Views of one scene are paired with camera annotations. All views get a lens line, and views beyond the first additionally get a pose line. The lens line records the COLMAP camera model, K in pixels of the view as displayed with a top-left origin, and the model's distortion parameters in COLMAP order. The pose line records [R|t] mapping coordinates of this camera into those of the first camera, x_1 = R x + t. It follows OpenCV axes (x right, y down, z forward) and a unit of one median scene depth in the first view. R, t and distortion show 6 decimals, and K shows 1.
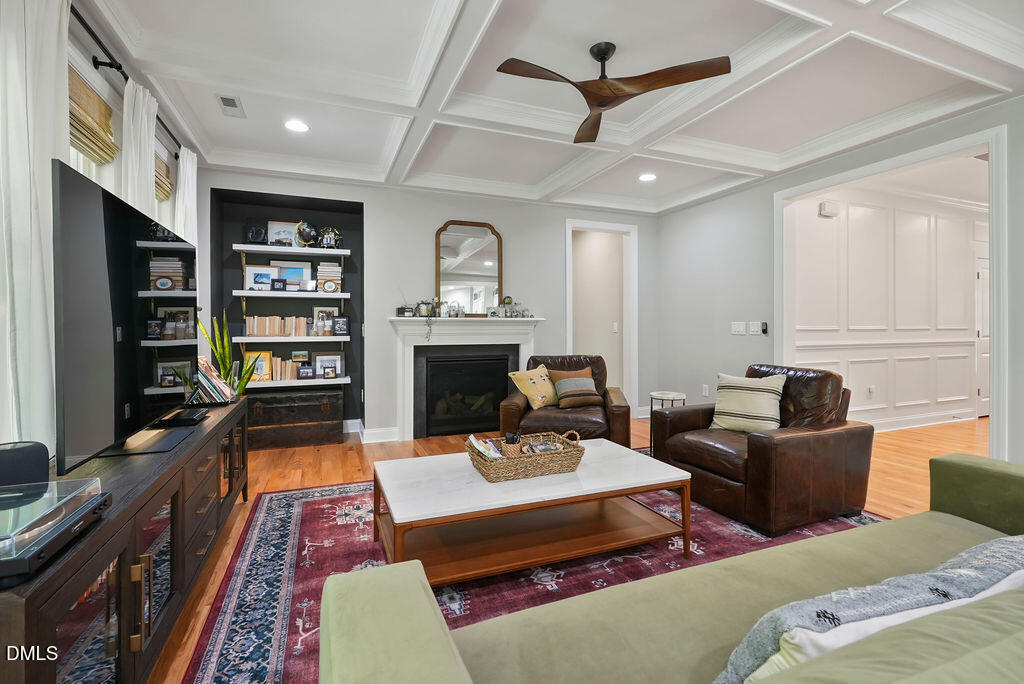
lens RADIAL K [[464.7, 0, 512.6], [0, 464.7, 332.4], [0, 0, 1]] dist [-0.010345, 0.003352]
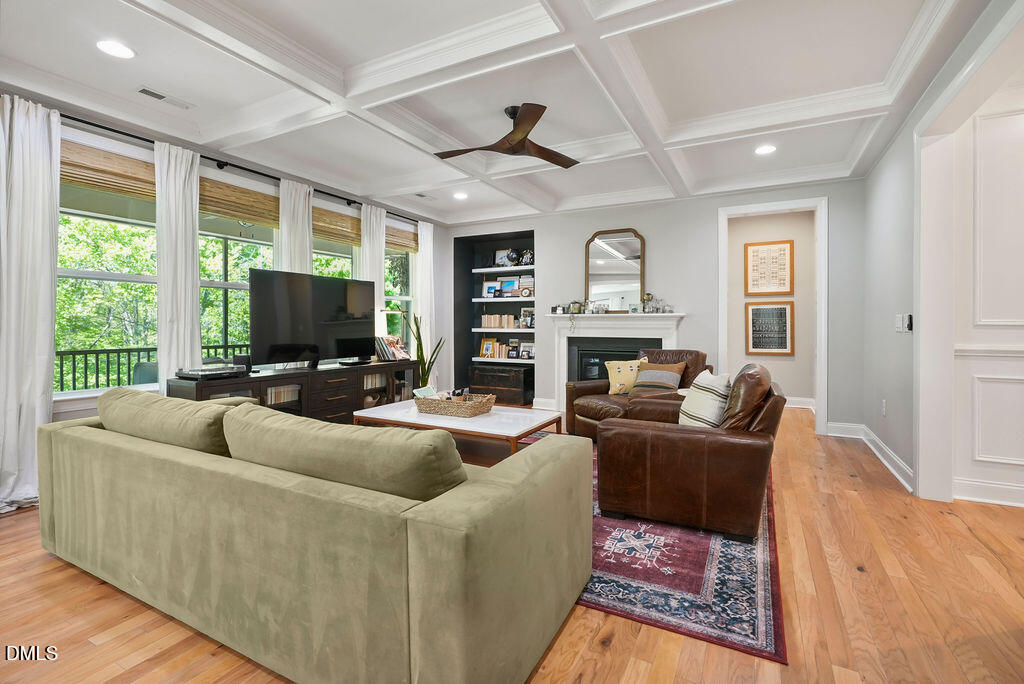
lens RADIAL K [[464.7, 0, 512.3], [0, 464.7, 331.7], [0, 0, 1]] dist [-0.010345, 0.003352]
pose [[0.645271, 0.014663, -0.763813, 0.647673], [-0.011805, 0.999888, 0.009223, 0.004936], [0.763863, 0.003066, 0.645372, 0.075960]]
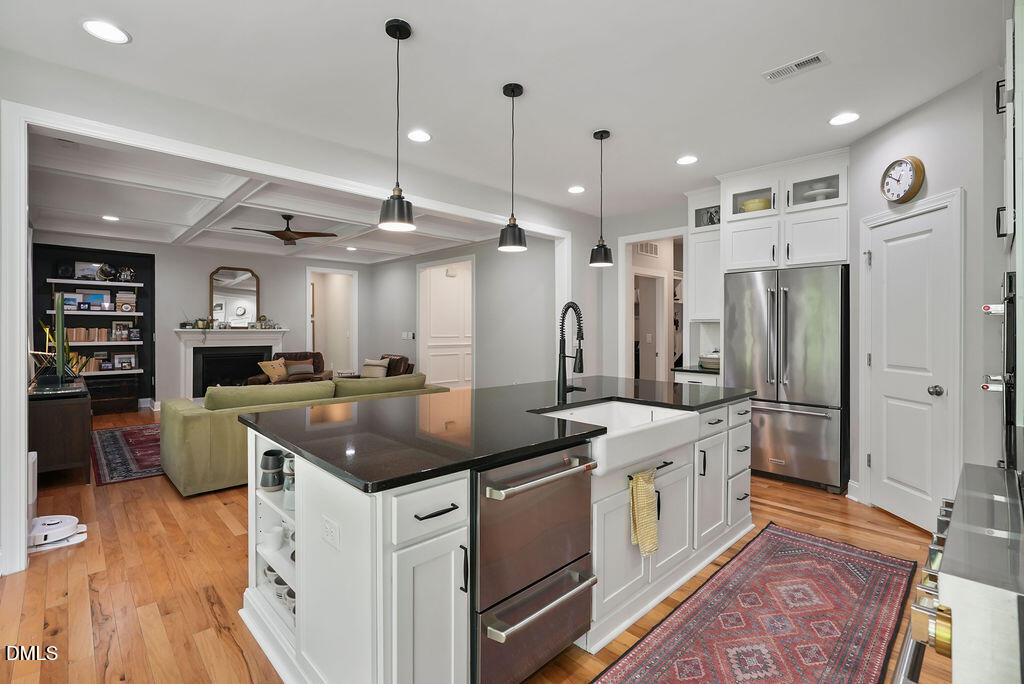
lens RADIAL K [[464.7, 0, 510.0], [0, 464.7, 334.4], [0, 0, 1]] dist [-0.010345, 0.003352]
pose [[0.929058, -0.000016, 0.369935, 0.198974], [-0.000260, 1.000000, 0.000698, -0.015702], [-0.369935, -0.000744, 0.929057, -0.829498]]
